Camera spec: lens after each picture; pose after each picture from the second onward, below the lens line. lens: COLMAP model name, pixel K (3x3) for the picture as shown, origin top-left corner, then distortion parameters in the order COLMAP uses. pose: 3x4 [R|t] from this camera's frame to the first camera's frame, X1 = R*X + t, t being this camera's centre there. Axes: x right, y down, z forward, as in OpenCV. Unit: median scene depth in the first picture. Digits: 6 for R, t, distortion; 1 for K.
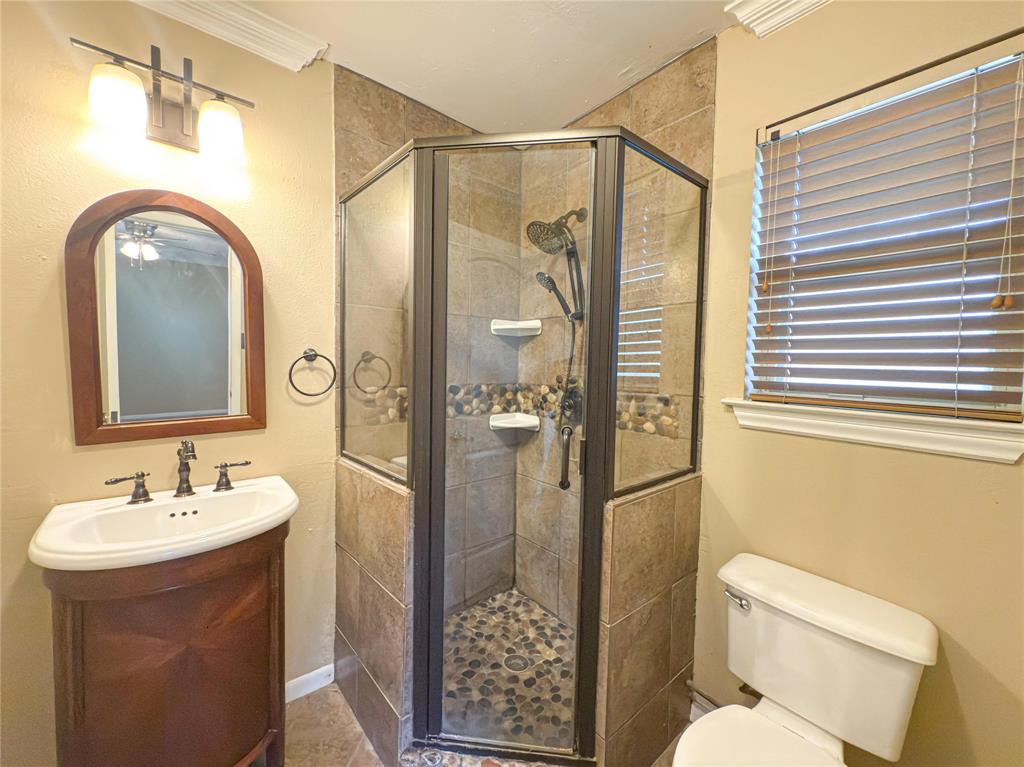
lens RADIAL K [[406.2, 0, 512.0], [0, 406.2, 384.3], [0, 0, 1]] dist [-0.000394, 0.000042]
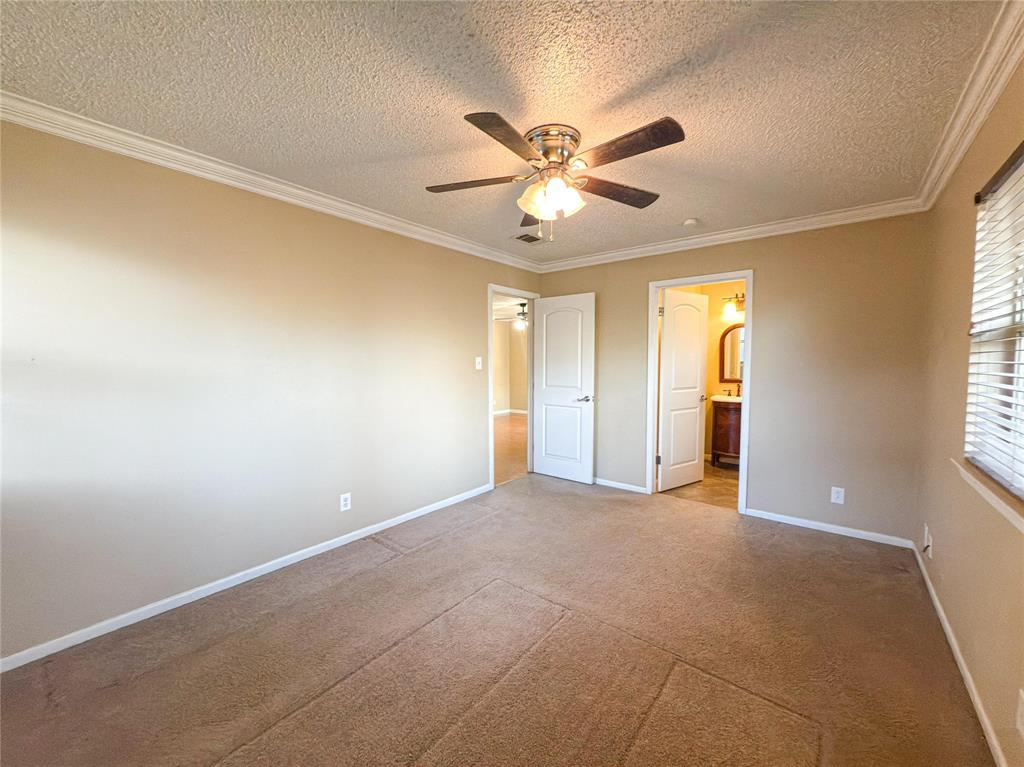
lens RADIAL K [[406.1, 0, 511.4], [0, 406.1, 382.7], [0, 0, 1]] dist [-0.000319, 0.000093]
pose [[0.198942, 0.035841, -0.979356, 2.287305], [-0.040596, 0.998775, 0.028305, 0.088086], [0.979170, 0.034127, 0.200153, -1.722270]]
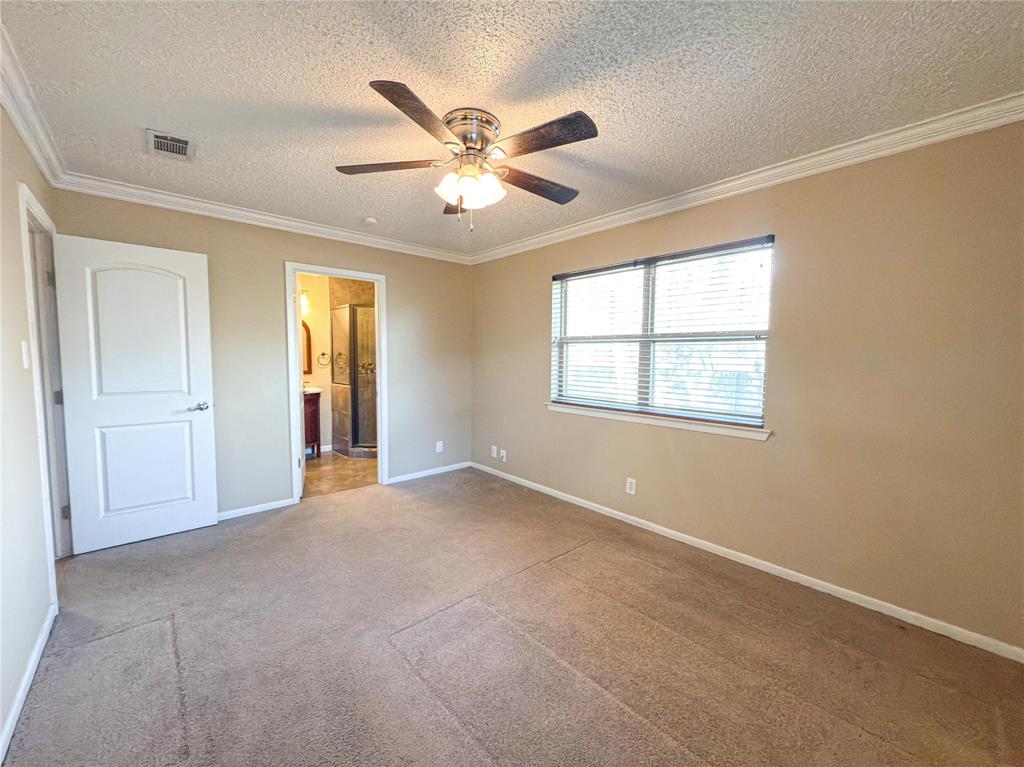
lens RADIAL K [[406.1, 0, 511.4], [0, 406.1, 382.7], [0, 0, 1]] dist [-0.000319, 0.000093]
pose [[0.999408, -0.011571, 0.032410, 1.051780], [0.010755, 0.999623, 0.025254, 0.110699], [-0.032690, -0.024891, 0.999156, -2.666322]]
